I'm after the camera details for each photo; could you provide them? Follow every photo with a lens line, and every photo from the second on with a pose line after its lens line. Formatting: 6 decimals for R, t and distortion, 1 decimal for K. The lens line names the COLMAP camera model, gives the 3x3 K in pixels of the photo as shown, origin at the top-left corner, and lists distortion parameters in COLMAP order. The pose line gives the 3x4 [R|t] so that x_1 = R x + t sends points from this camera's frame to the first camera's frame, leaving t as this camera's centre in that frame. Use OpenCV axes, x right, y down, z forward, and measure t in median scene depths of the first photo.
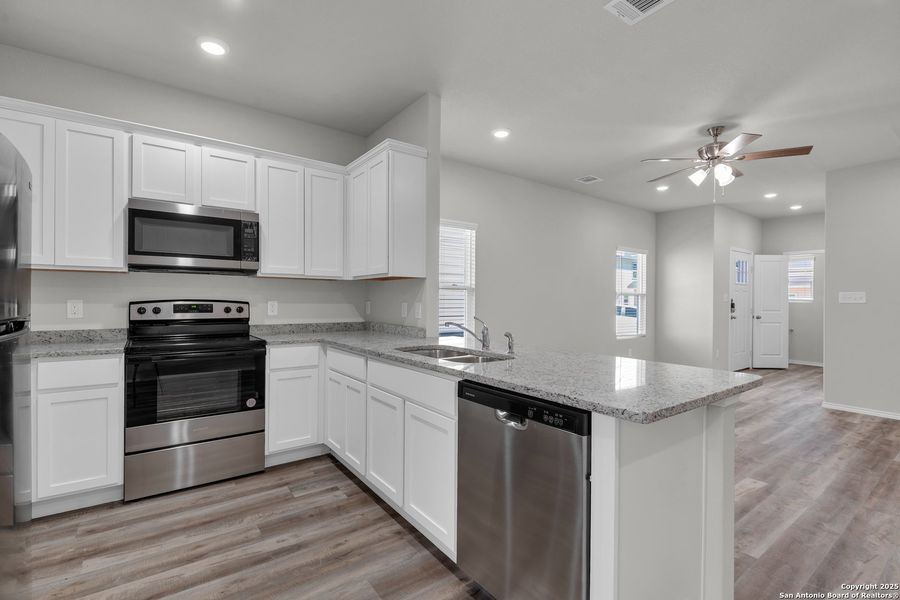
lens RADIAL K [[406.6, 0, 446.3], [0, 406.6, 295.6], [0, 0, 1]] dist [-0.003467, -0.000865]
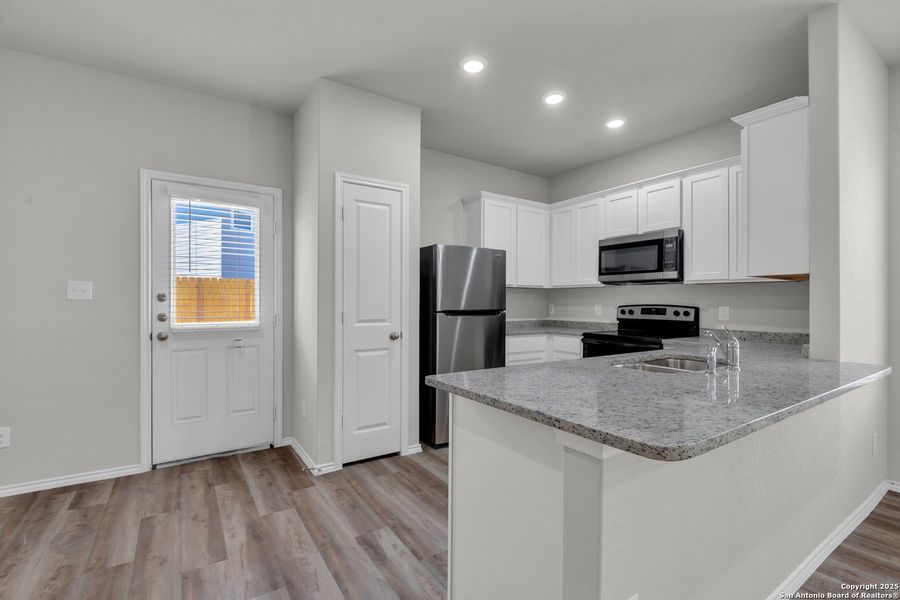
lens RADIAL K [[406.6, 0, 448.2], [0, 406.6, 301.7], [0, 0, 1]] dist [-0.003467, -0.000865]
pose [[-0.041204, -0.008380, -0.999116, 0.716652], [0.002247, 0.999962, -0.008480, 0.010634], [0.999148, -0.002594, -0.041183, 0.414085]]
